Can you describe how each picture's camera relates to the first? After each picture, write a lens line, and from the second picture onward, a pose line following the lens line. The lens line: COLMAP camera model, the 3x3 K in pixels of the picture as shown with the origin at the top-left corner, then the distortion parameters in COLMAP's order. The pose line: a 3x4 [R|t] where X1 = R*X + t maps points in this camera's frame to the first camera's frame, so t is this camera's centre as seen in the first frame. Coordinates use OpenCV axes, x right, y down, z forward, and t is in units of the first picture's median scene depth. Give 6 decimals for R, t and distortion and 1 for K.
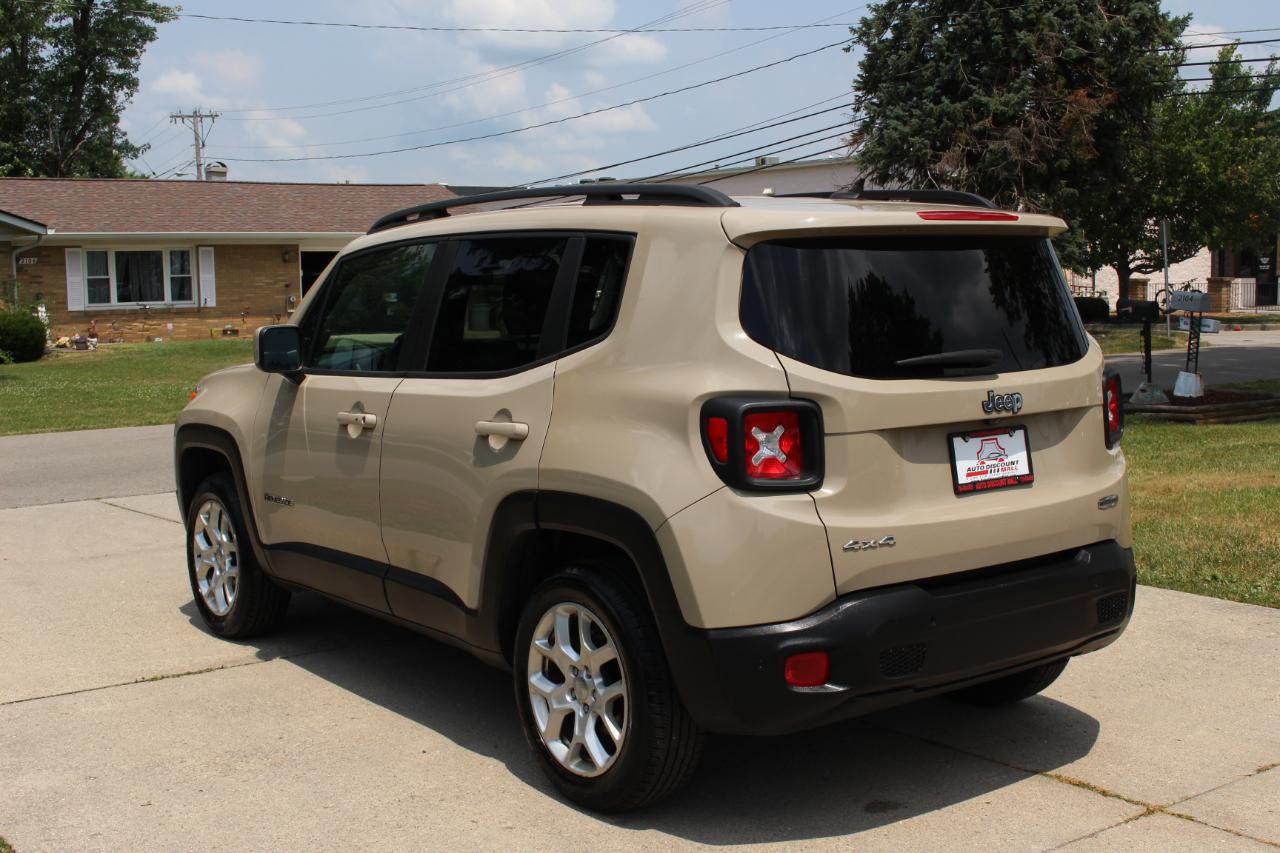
lens RADIAL K [[1513.4, 0, 640.0], [0, 1513.4, 426.5], [0, 0, 1]] dist [-0.044984, -0.009619]
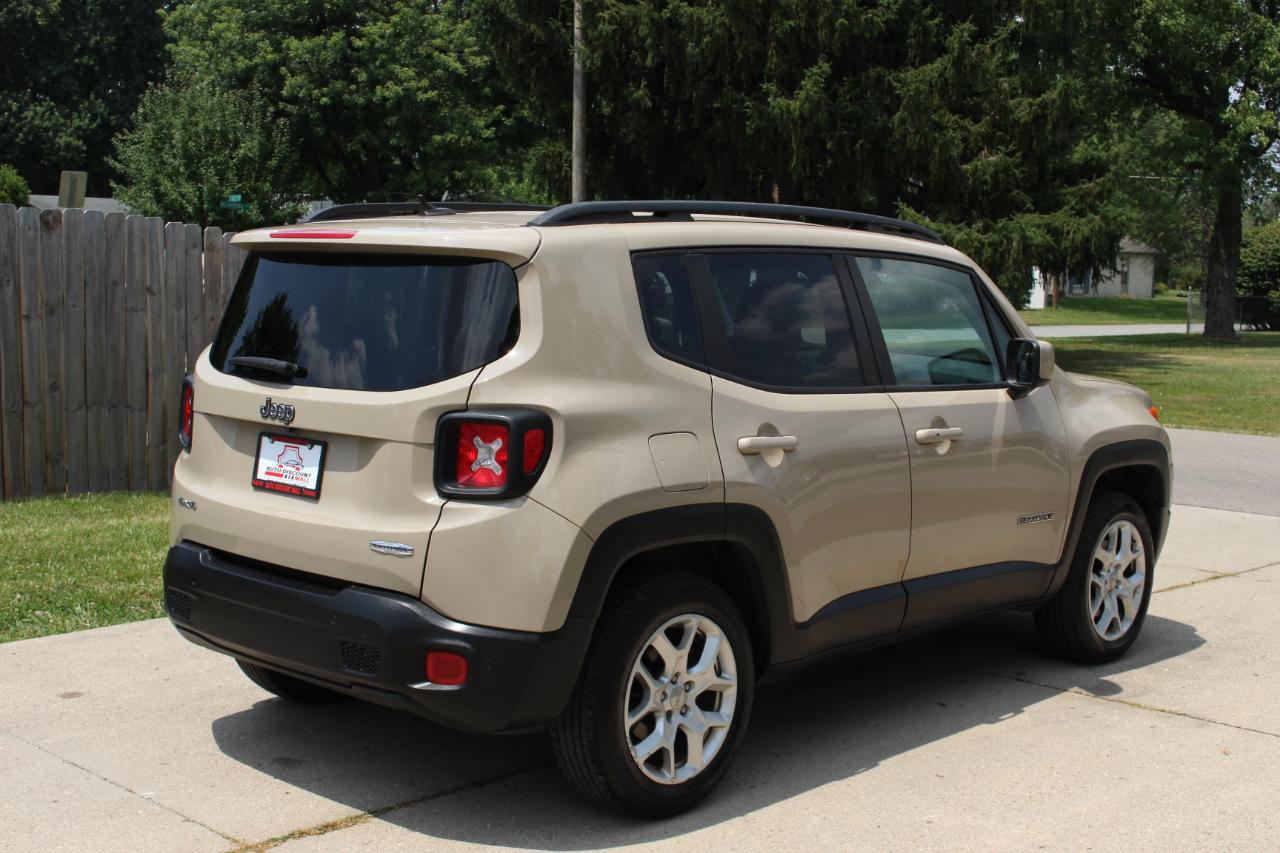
lens RADIAL K [[1648.2, 0, 603.1], [0, 1648.2, 426.5], [0, 0, 1]] dist [-0.022407, -0.017957]
pose [[0.163017, 0.124940, -0.978680, 0.180661], [-0.127418, 0.986308, 0.104690, -0.019920], [0.978361, 0.107636, 0.176705, 0.131308]]
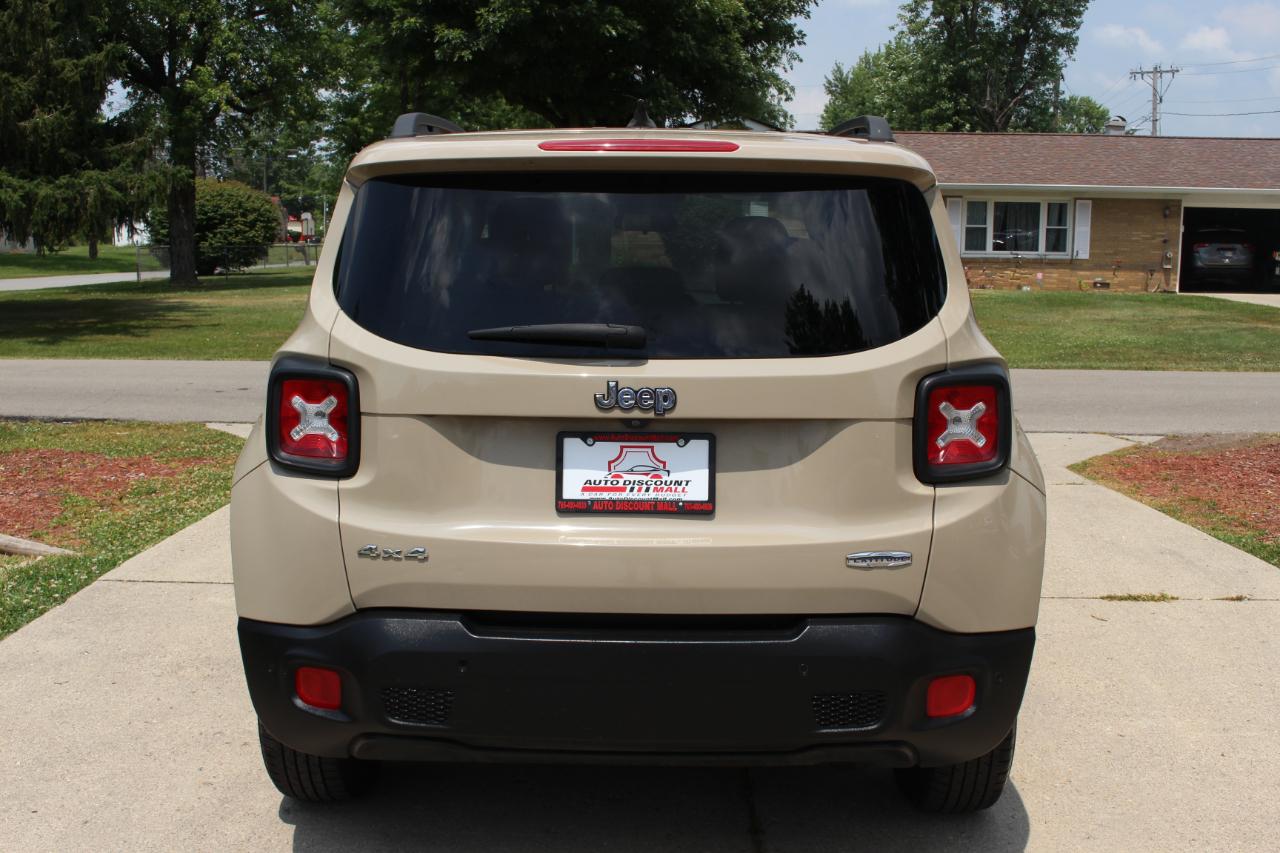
lens RADIAL K [[1458.1, 0, 640.2], [0, 1458.1, 405.9], [0, 0, 1]] dist [-0.121473, 0.158768]
pose [[0.785617, 0.099376, -0.610680, 0.087131], [-0.085557, 0.994983, 0.051847, -0.006342], [0.612769, 0.011516, 0.790178, 0.056511]]
